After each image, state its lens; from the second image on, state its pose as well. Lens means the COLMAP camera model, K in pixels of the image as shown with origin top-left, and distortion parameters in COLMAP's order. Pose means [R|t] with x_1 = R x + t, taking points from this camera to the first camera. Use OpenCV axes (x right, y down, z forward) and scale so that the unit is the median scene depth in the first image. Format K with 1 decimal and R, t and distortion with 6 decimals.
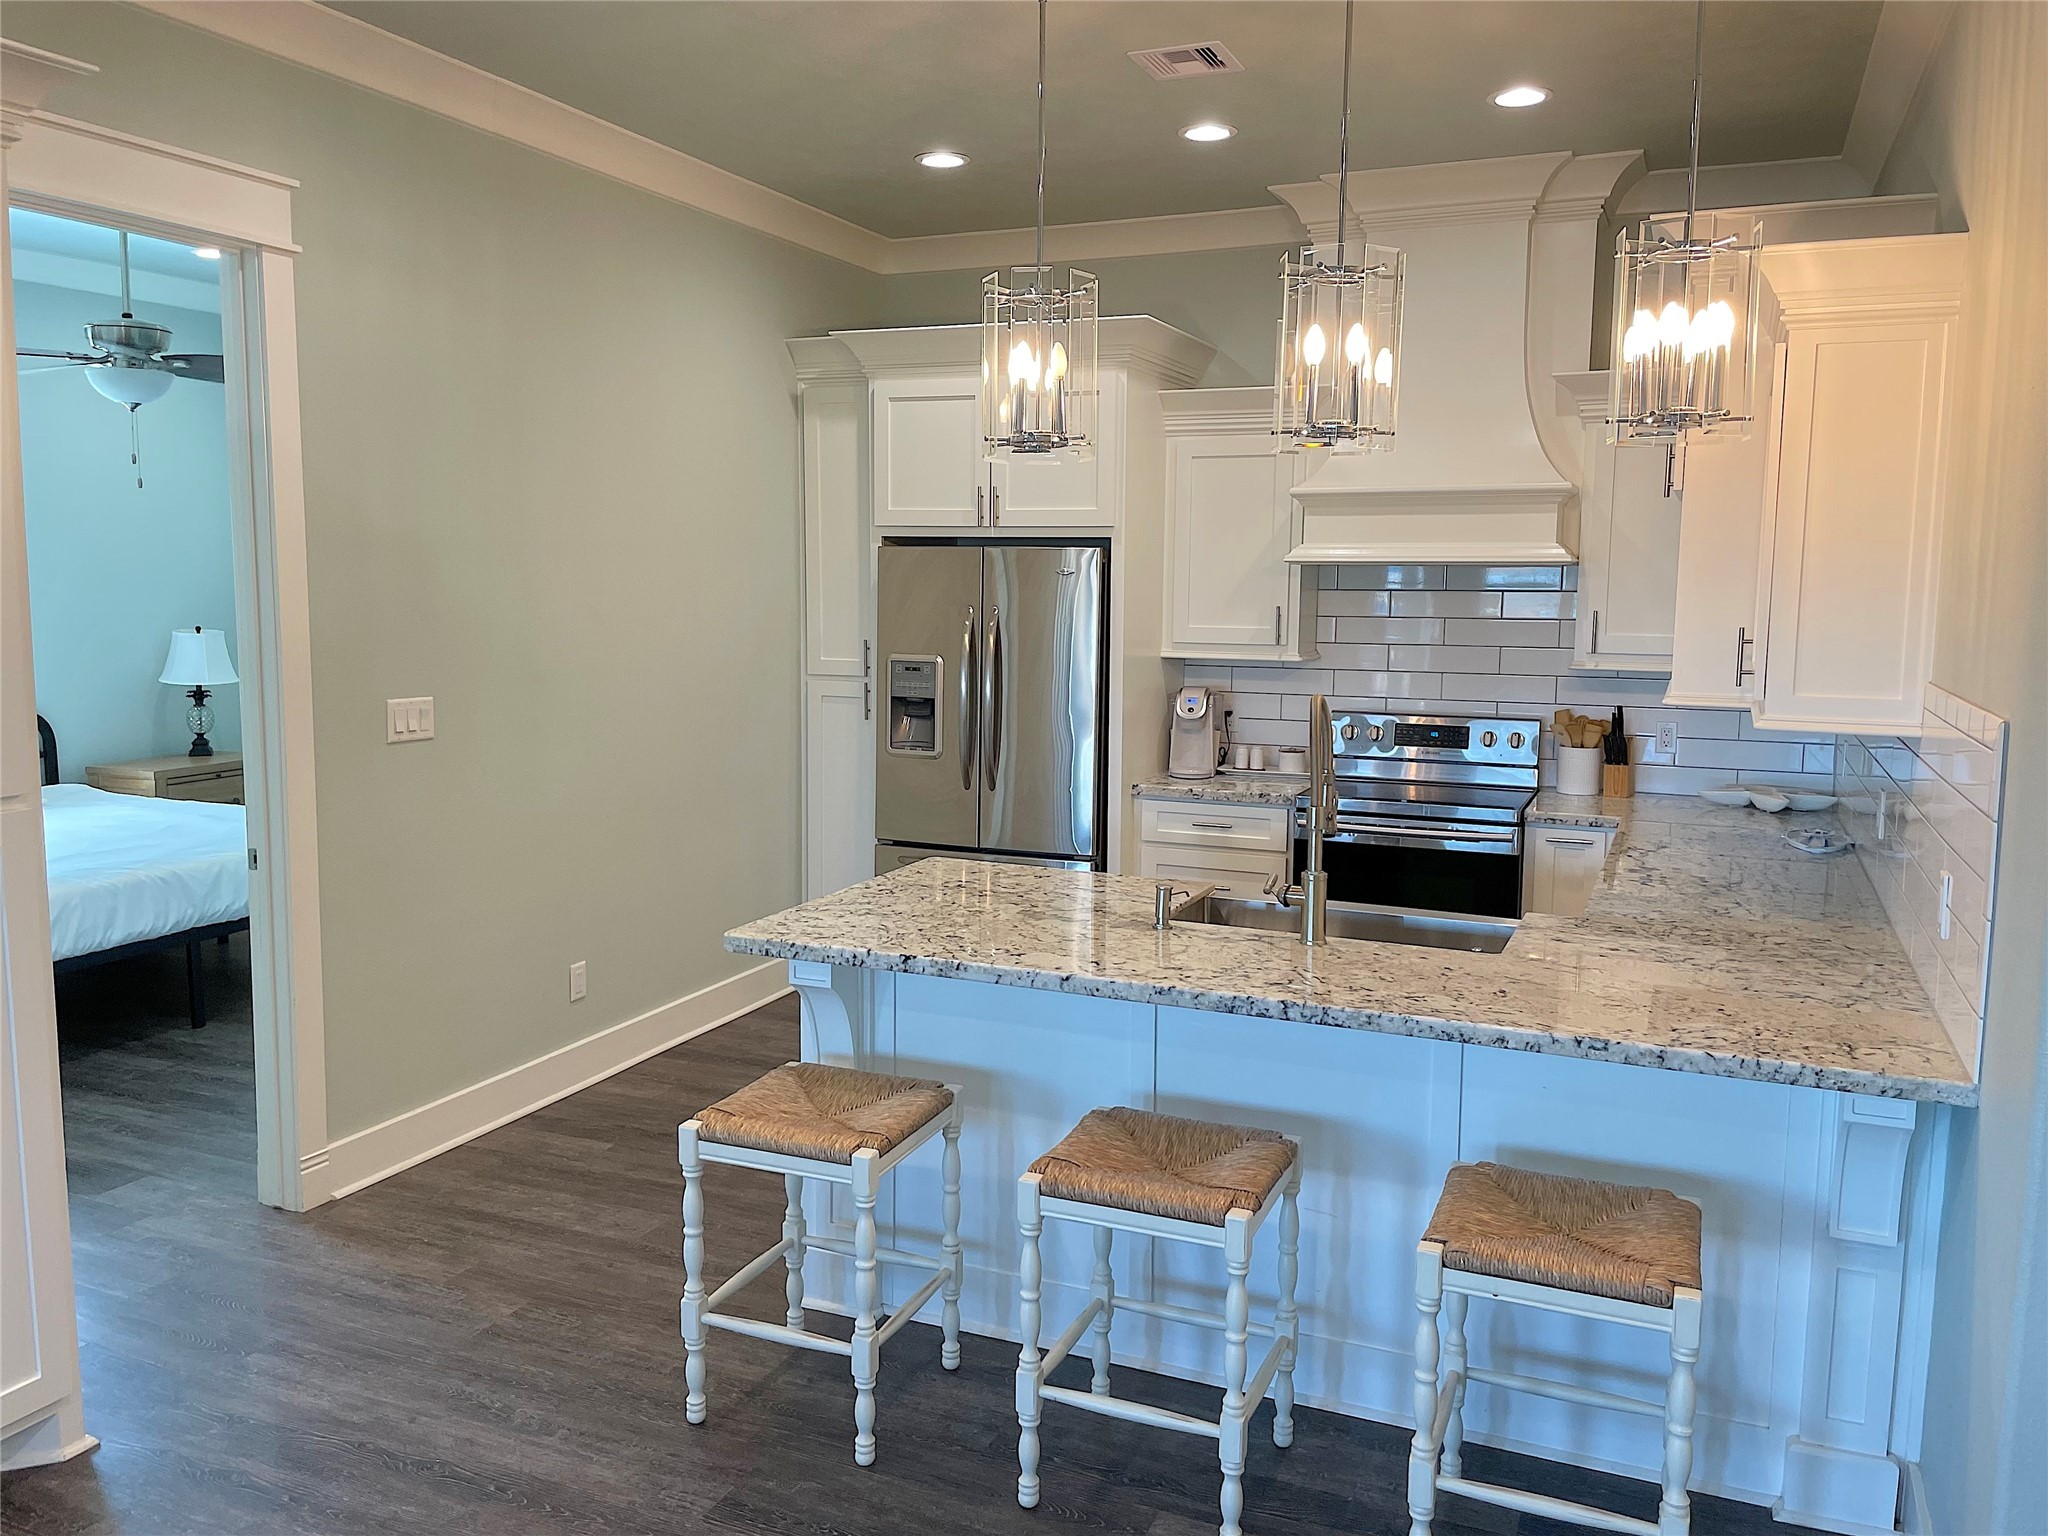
lens RADIAL K [[1547.6, 0, 1020.4], [0, 1547.6, 771.4], [0, 0, 1]] dist [0.004735, -0.000944]
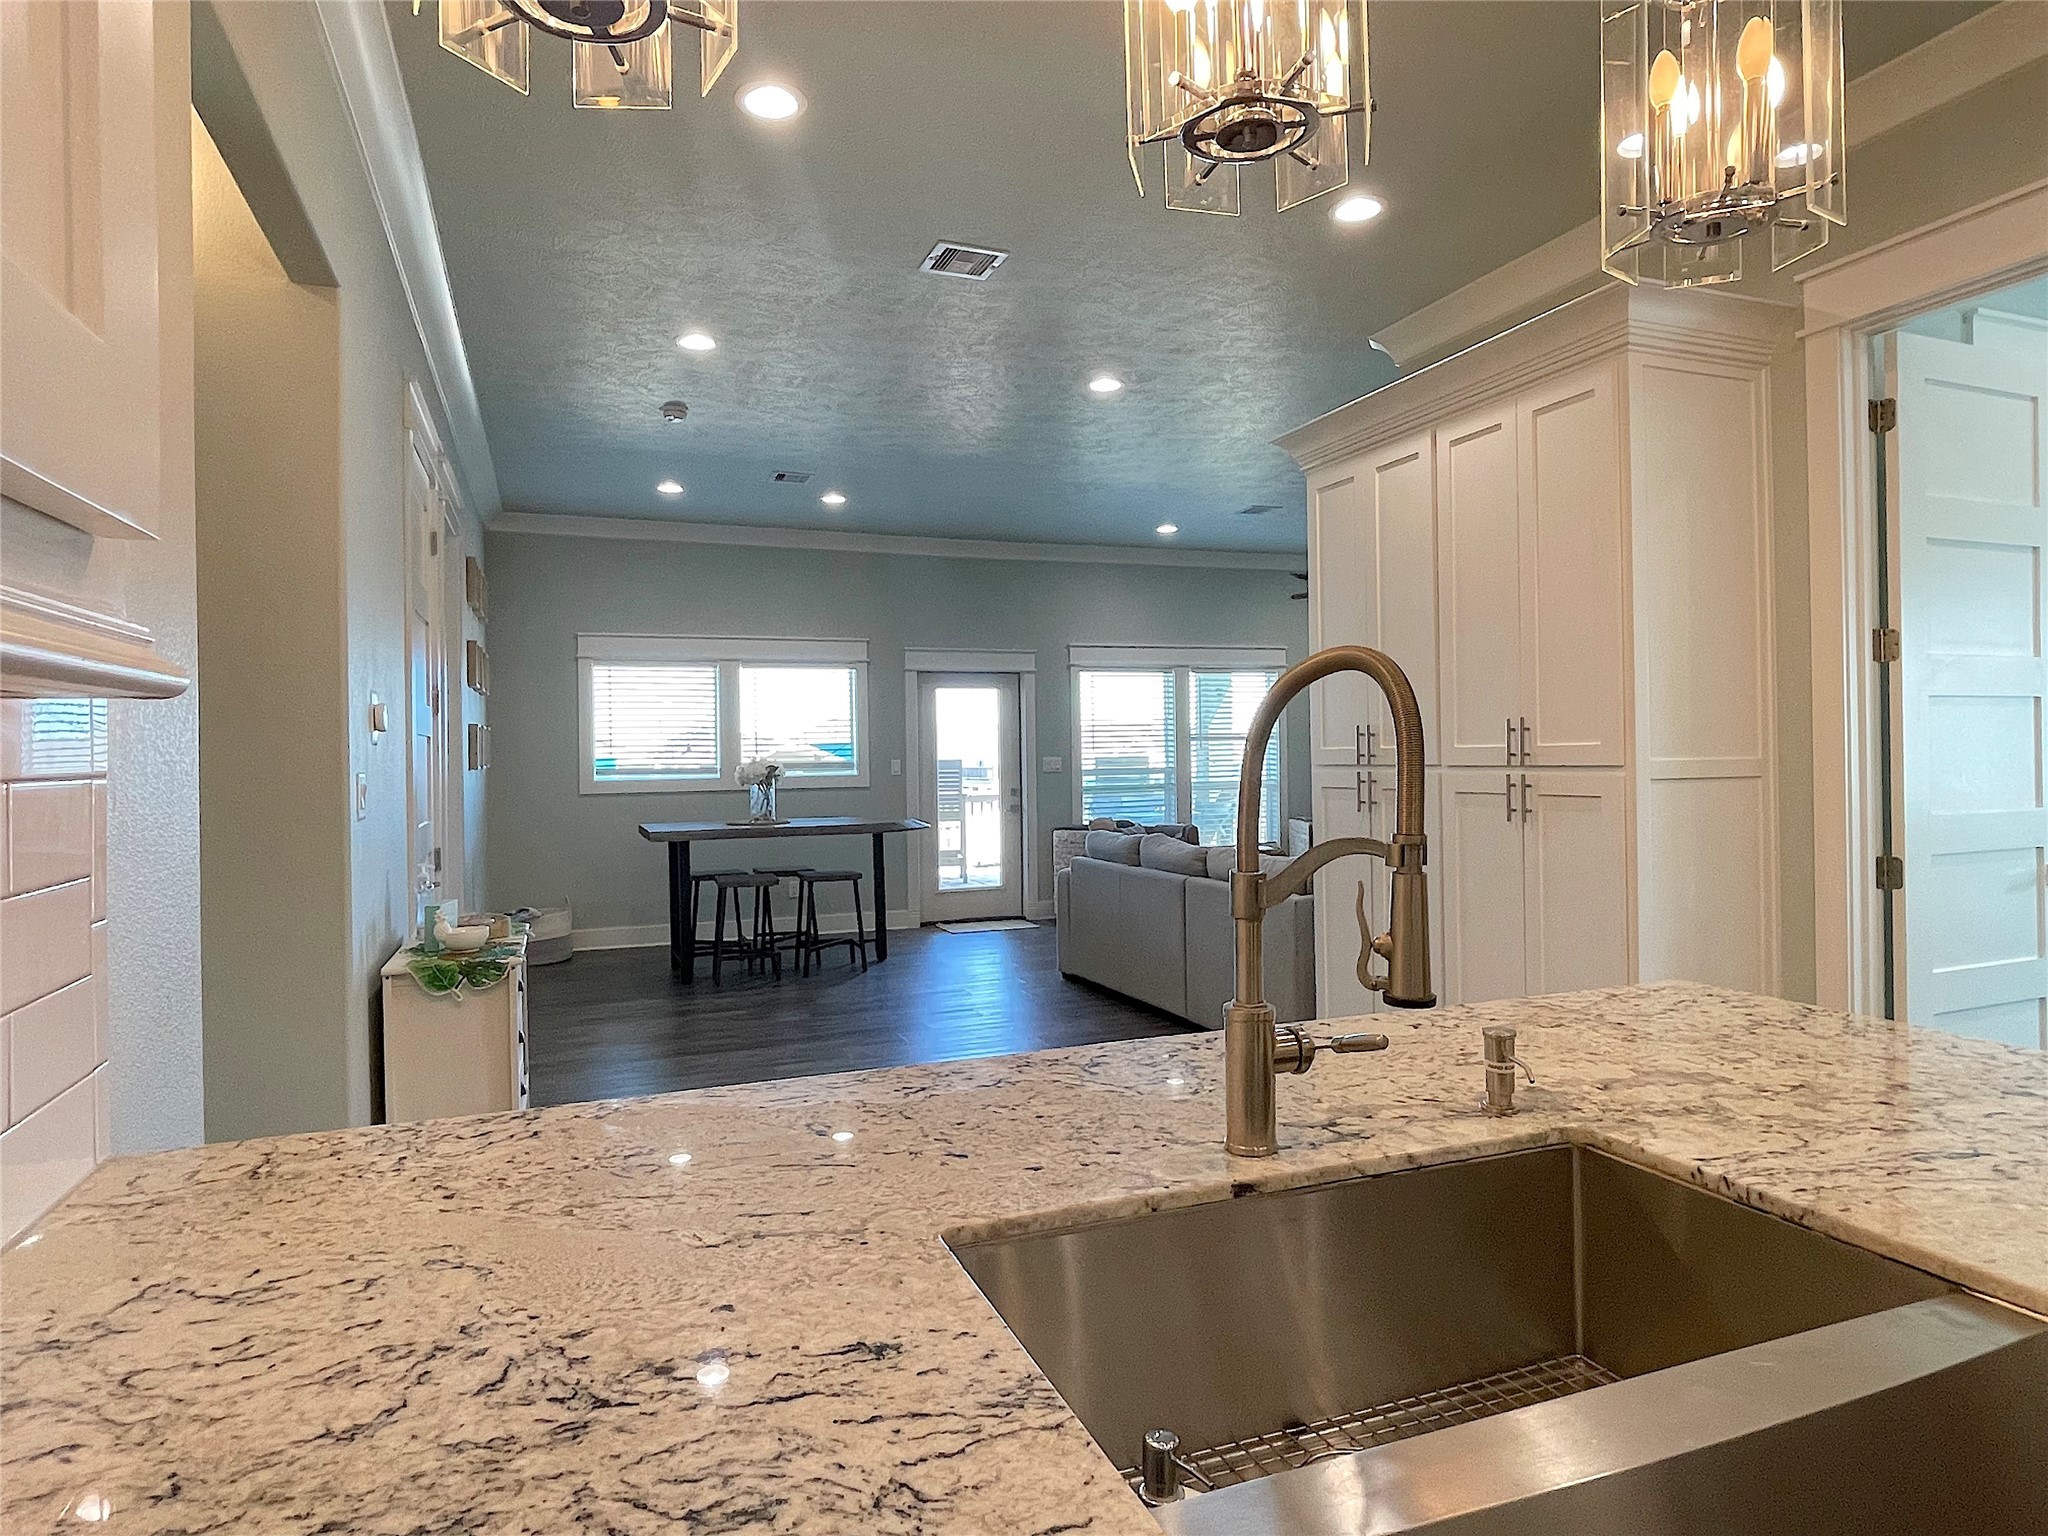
lens RADIAL K [[1197.2, 0, 1021.5], [0, 1197.2, 761.1], [0, 0, 1]] dist [0.001817, 0.000677]
pose [[-0.706874, 0.007493, -0.707300, 0.587366], [-0.079668, 0.992738, 0.090136, -0.048508], [0.702839, 0.120064, -0.701143, 1.372038]]
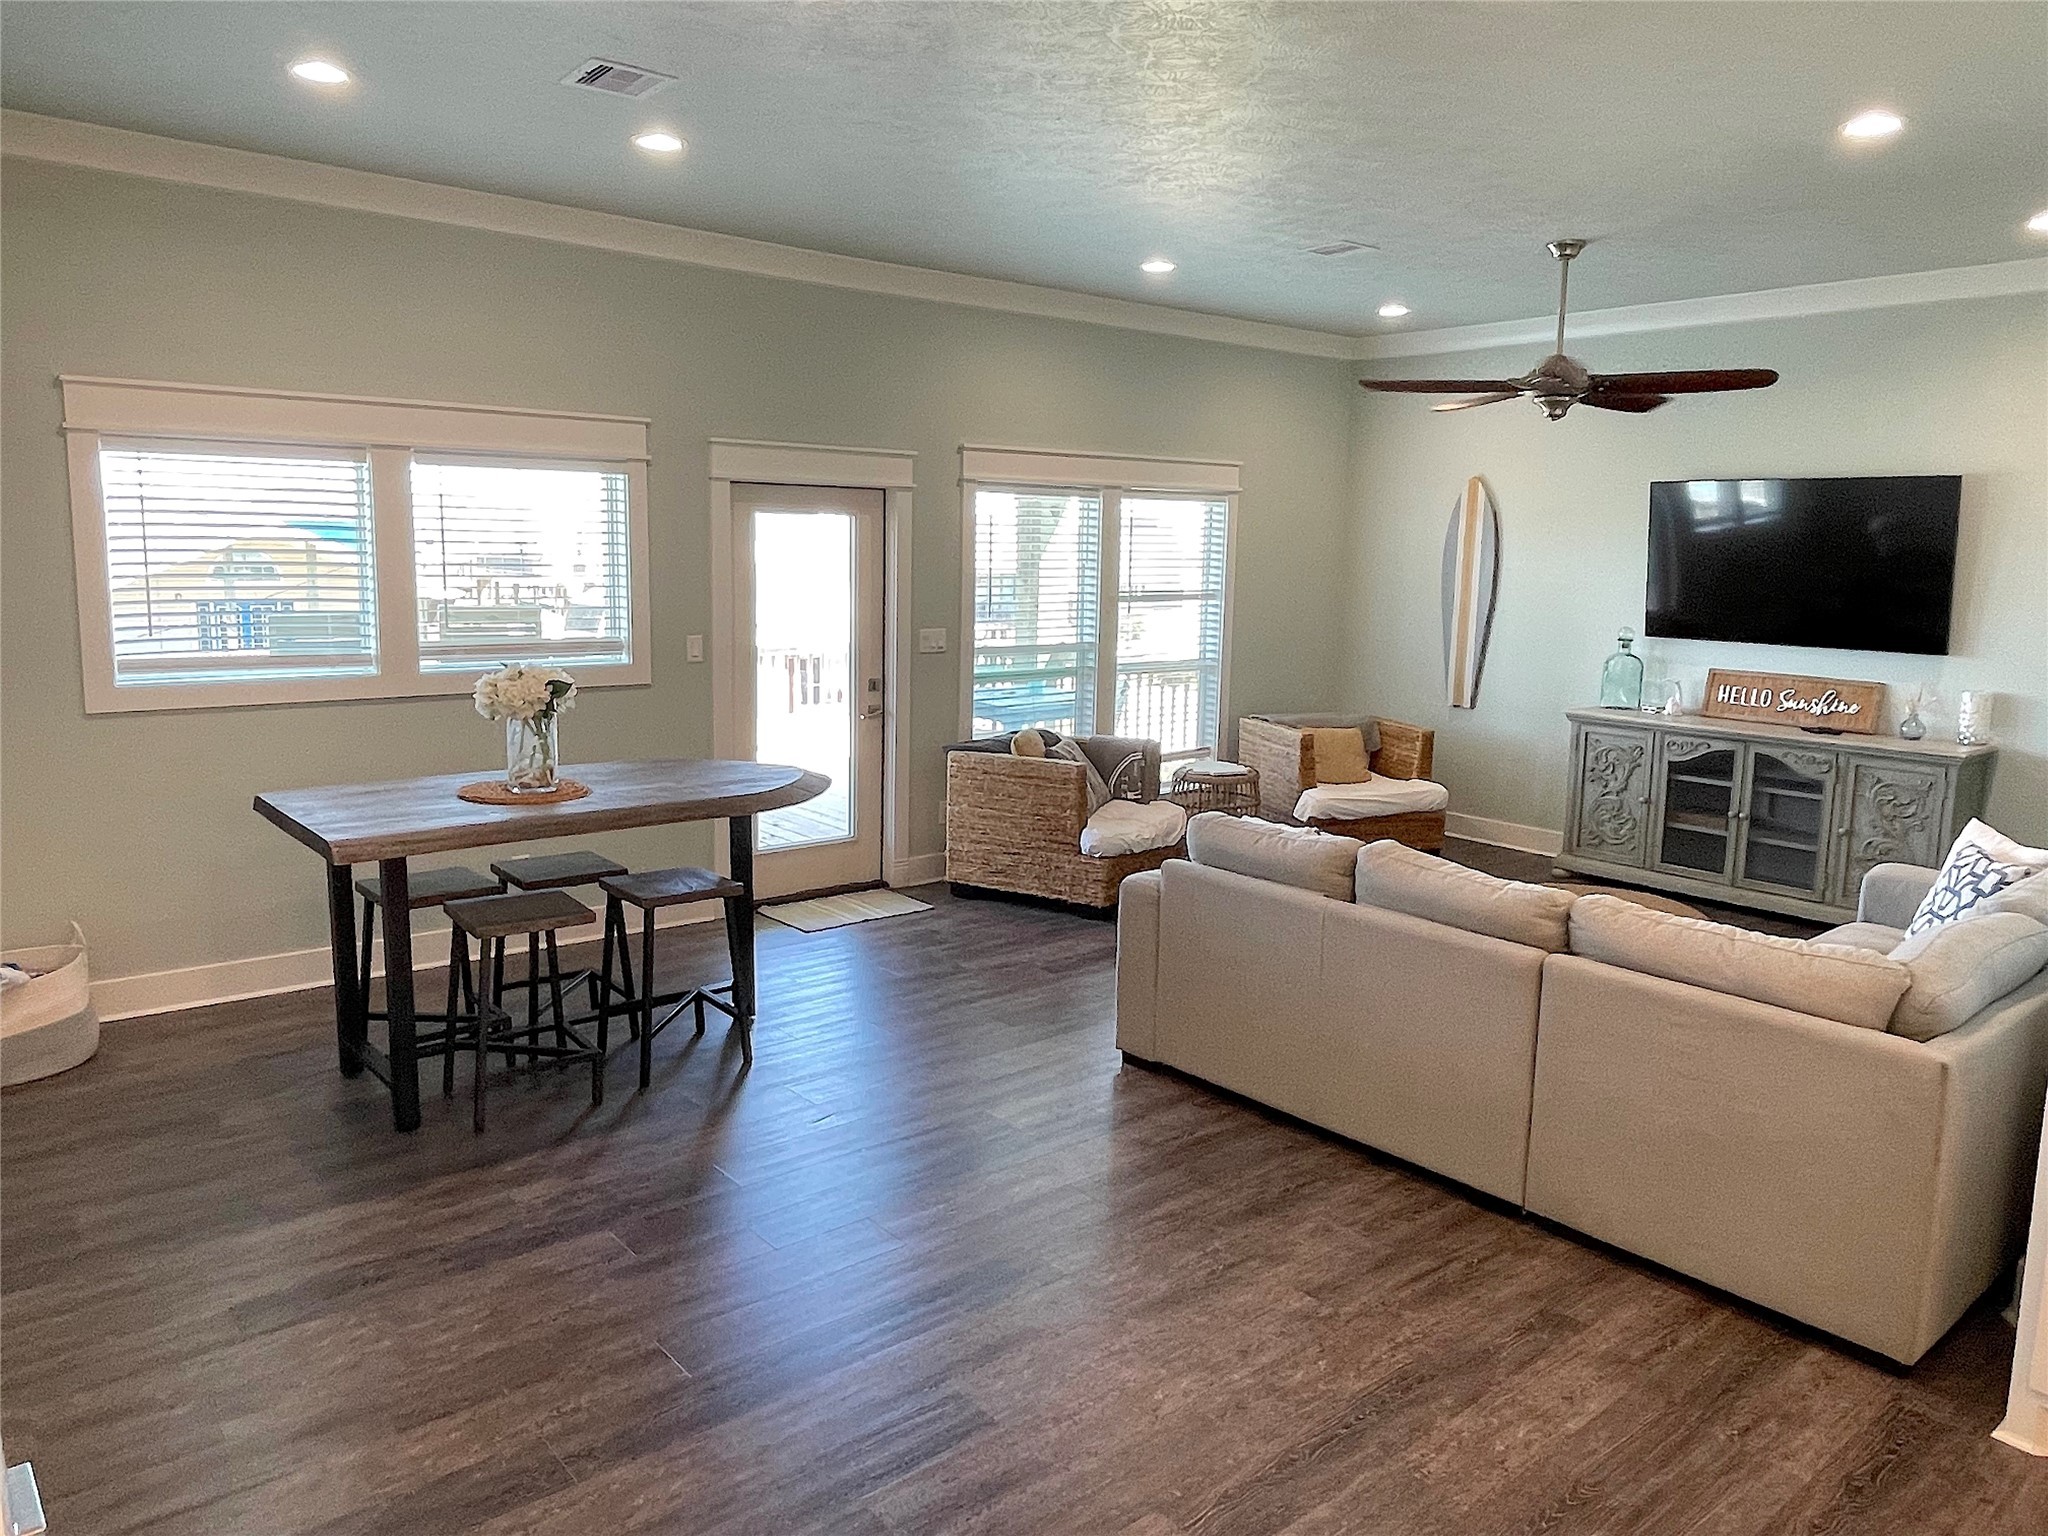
lens RADIAL K [[1405.9, 0, 1025.9], [0, 1405.9, 762.9], [0, 0, 1]] dist [-0.010840, -0.001534]
pose [[-0.436148, 0.122387, -0.891514, 0.537077], [-0.135619, 0.970453, 0.199571, -0.048480], [0.889597, 0.207948, -0.406663, 1.183756]]
